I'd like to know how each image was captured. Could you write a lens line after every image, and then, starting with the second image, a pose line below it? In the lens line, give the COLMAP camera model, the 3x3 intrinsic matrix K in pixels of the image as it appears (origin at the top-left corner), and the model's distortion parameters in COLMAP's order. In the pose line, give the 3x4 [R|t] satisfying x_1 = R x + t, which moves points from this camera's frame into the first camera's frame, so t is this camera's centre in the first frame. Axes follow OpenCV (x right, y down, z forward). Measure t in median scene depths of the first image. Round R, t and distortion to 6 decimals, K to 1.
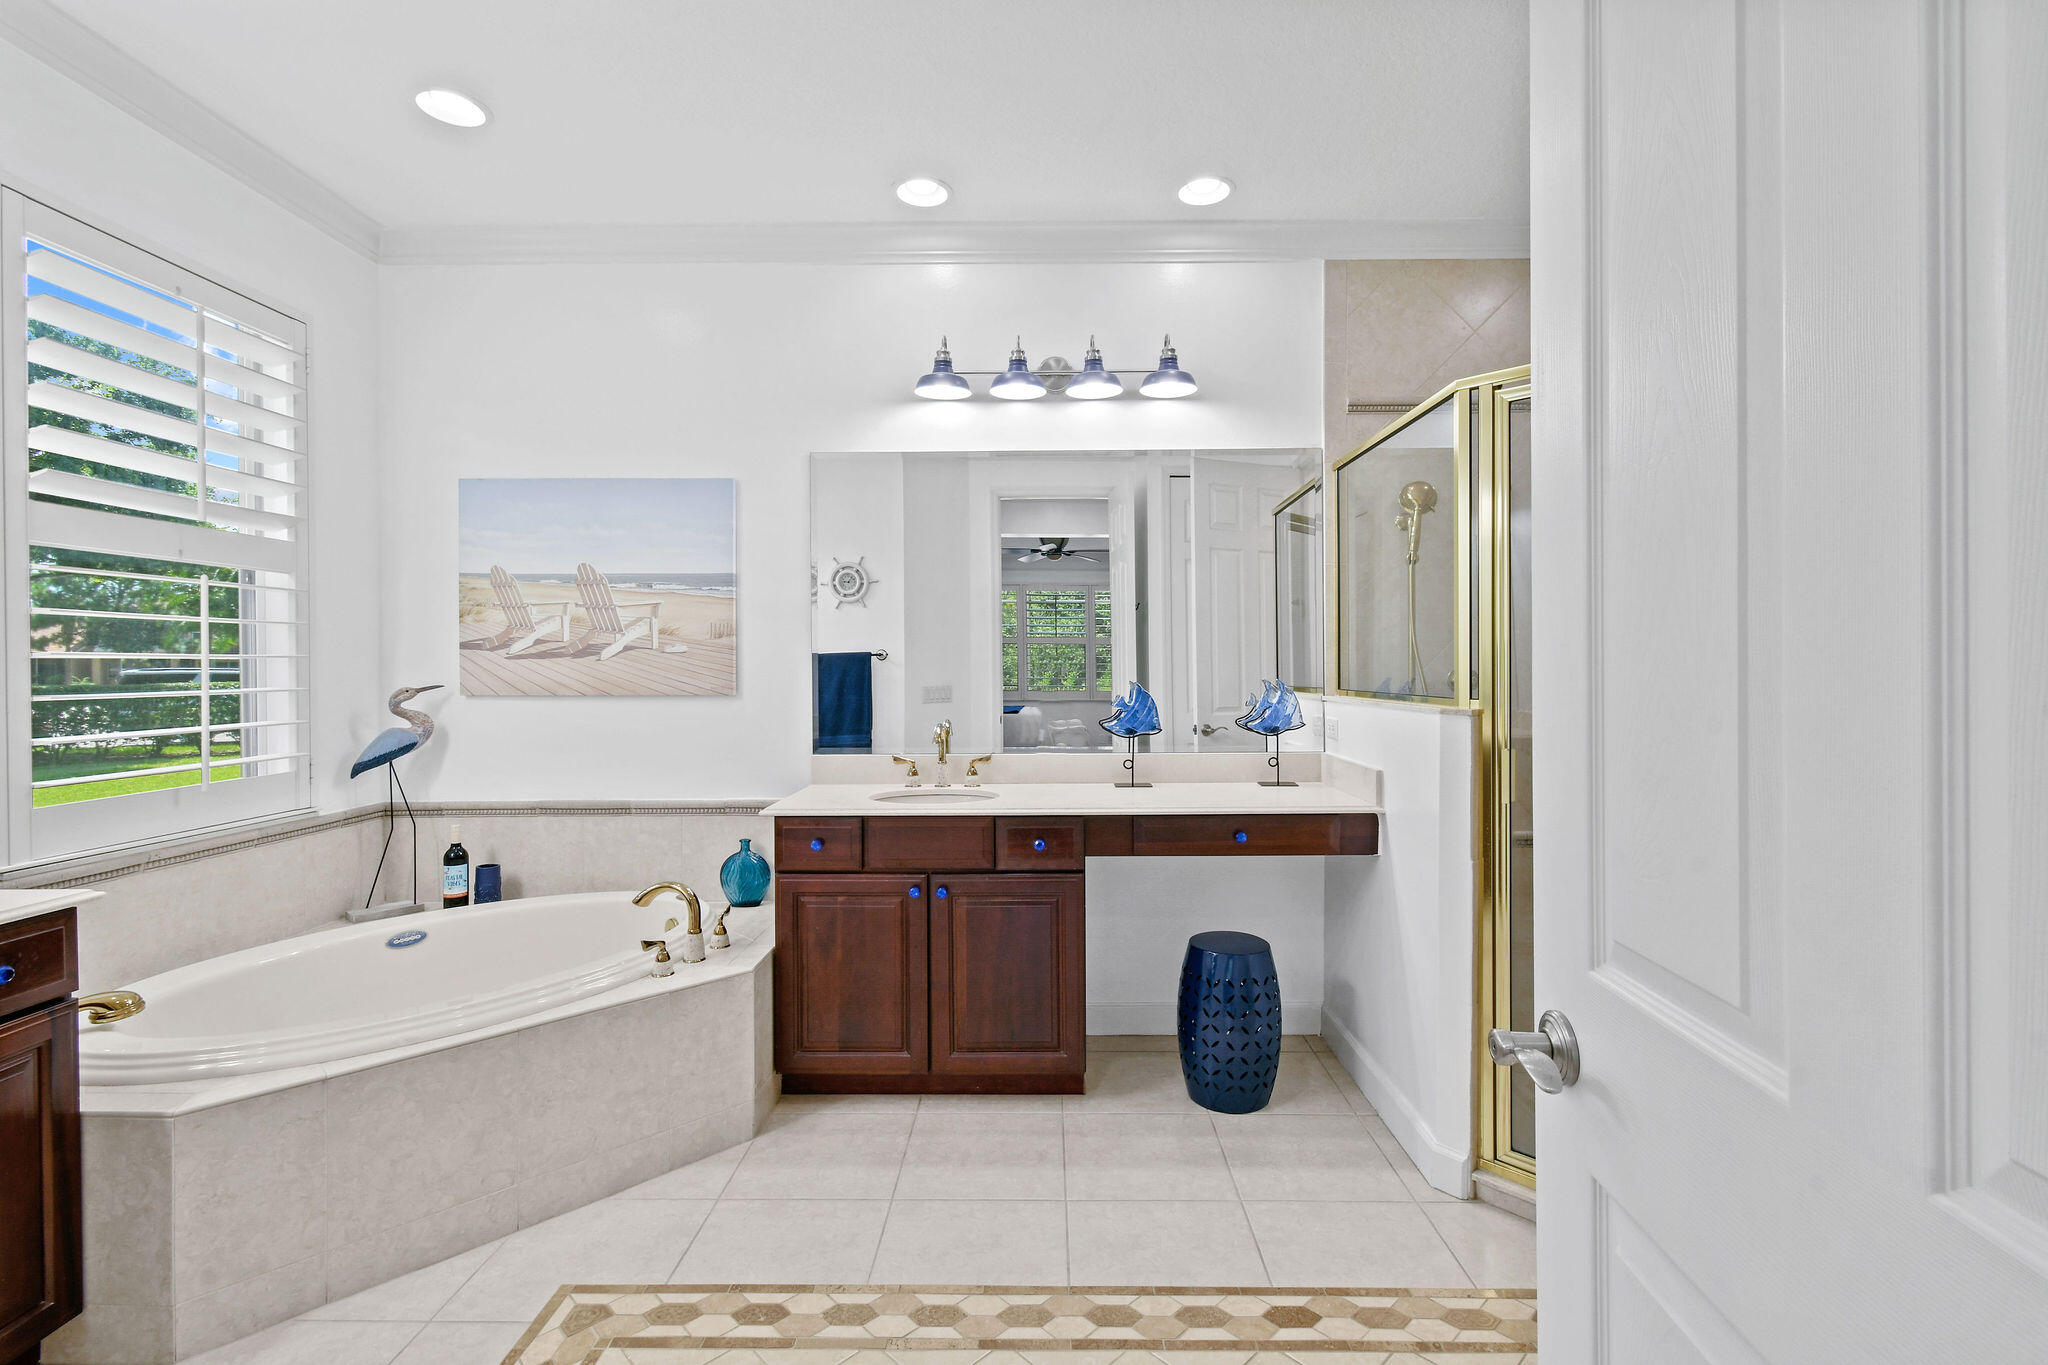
lens RADIAL K [[911.9, 0, 1032.1], [0, 911.9, 674.7], [0, 0, 1]] dist [0.000211, -0.000553]
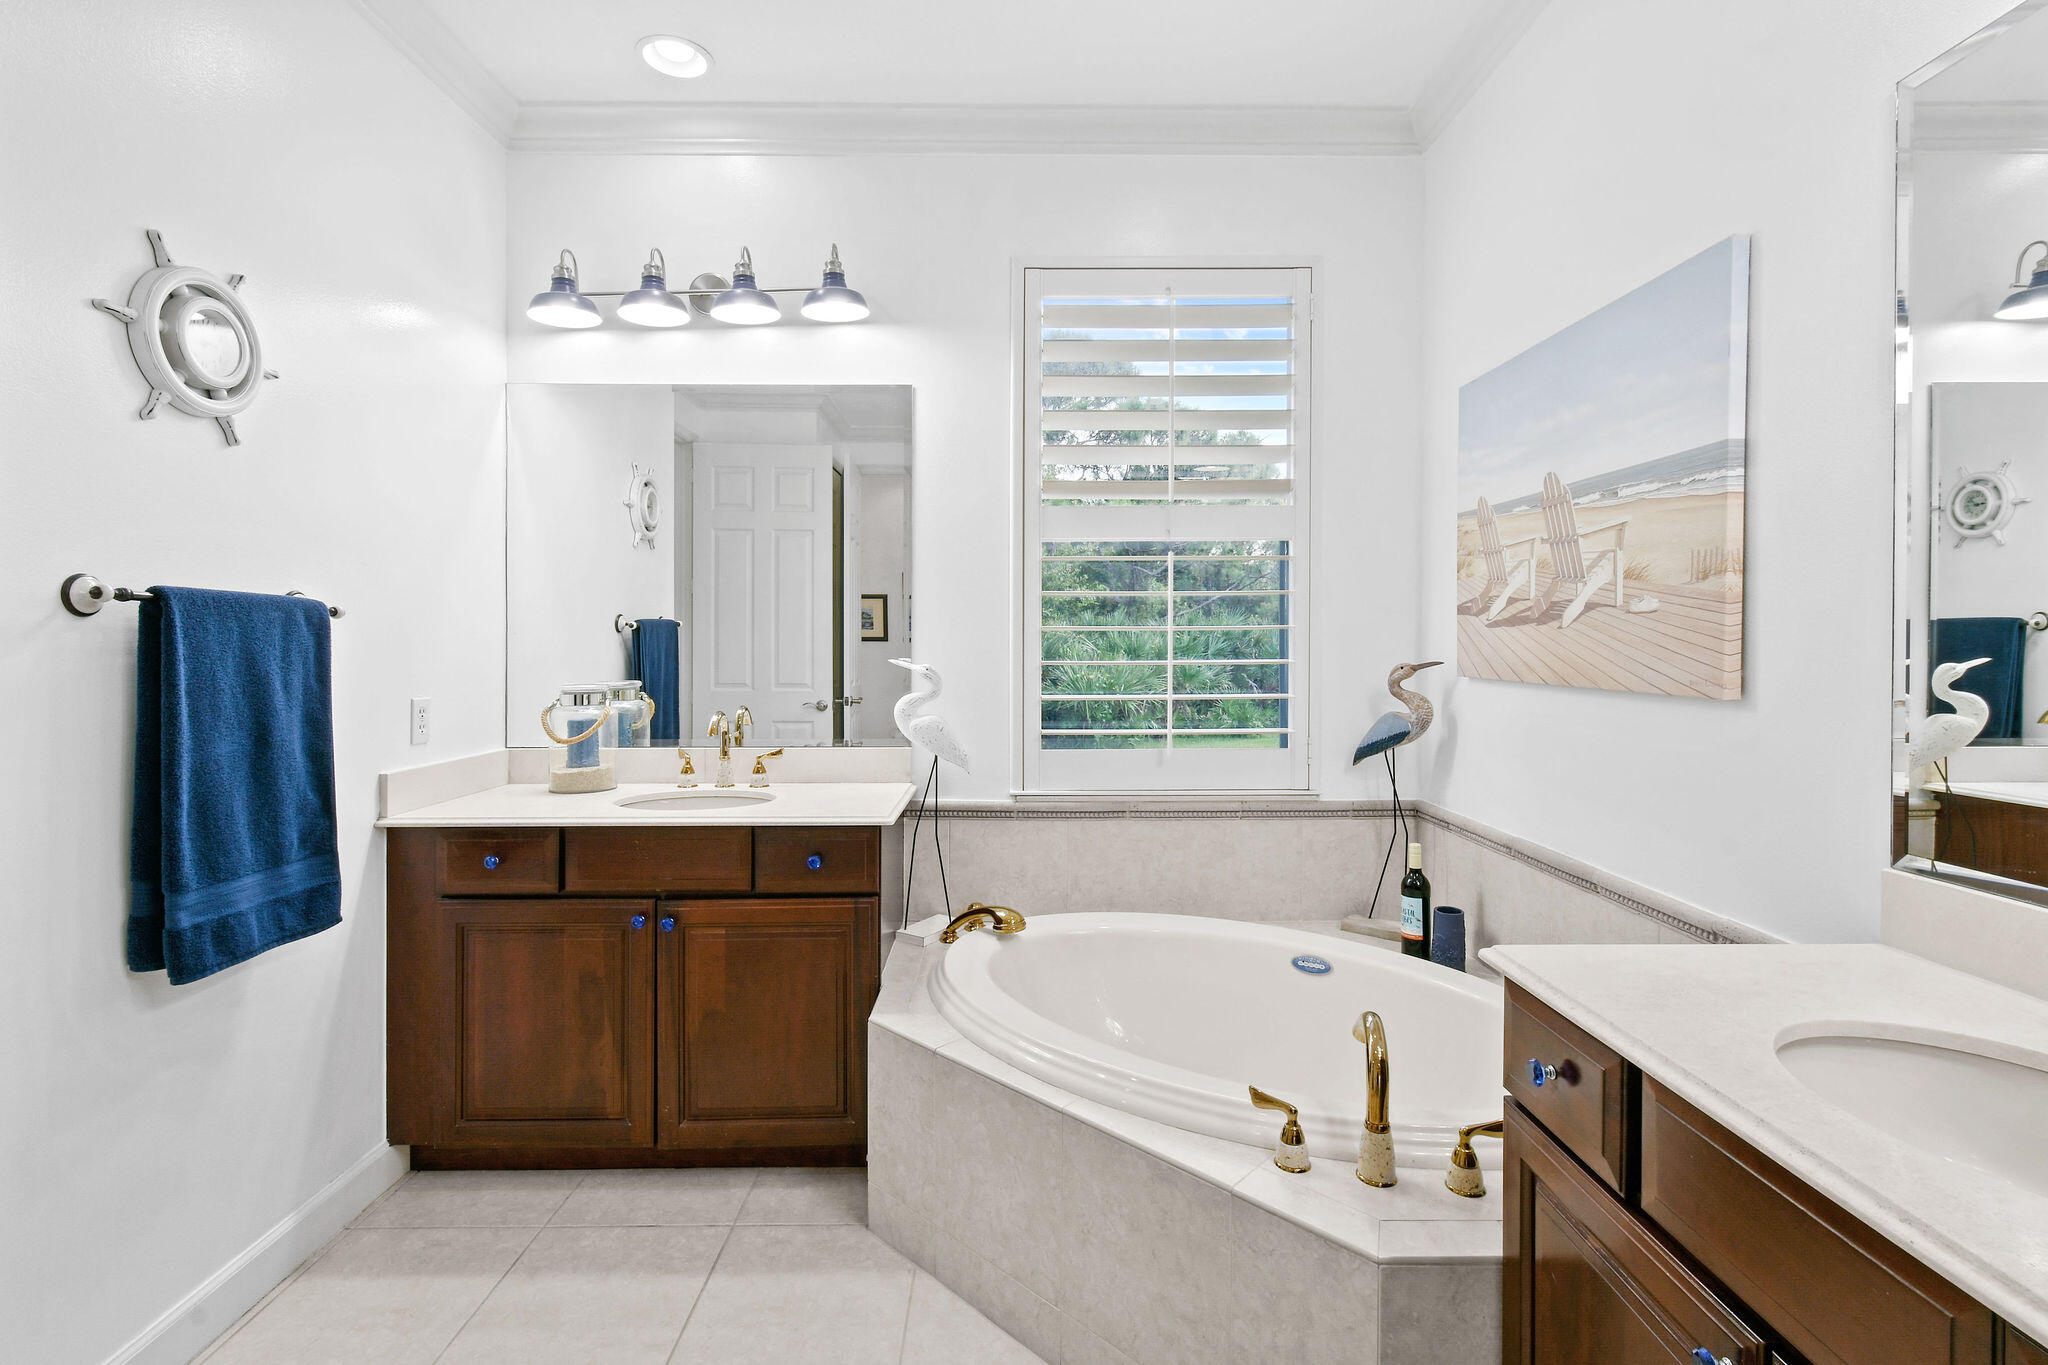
lens RADIAL K [[960.9, 0, 1026.7], [0, 960.9, 649.9], [0, 0, 1]] dist [0.014660, 0.000472]
pose [[0.019714, 0.015142, -0.999691, 0.162020], [-0.008546, 0.999851, 0.014976, -0.007768], [0.999769, 0.008248, 0.019840, 0.630808]]
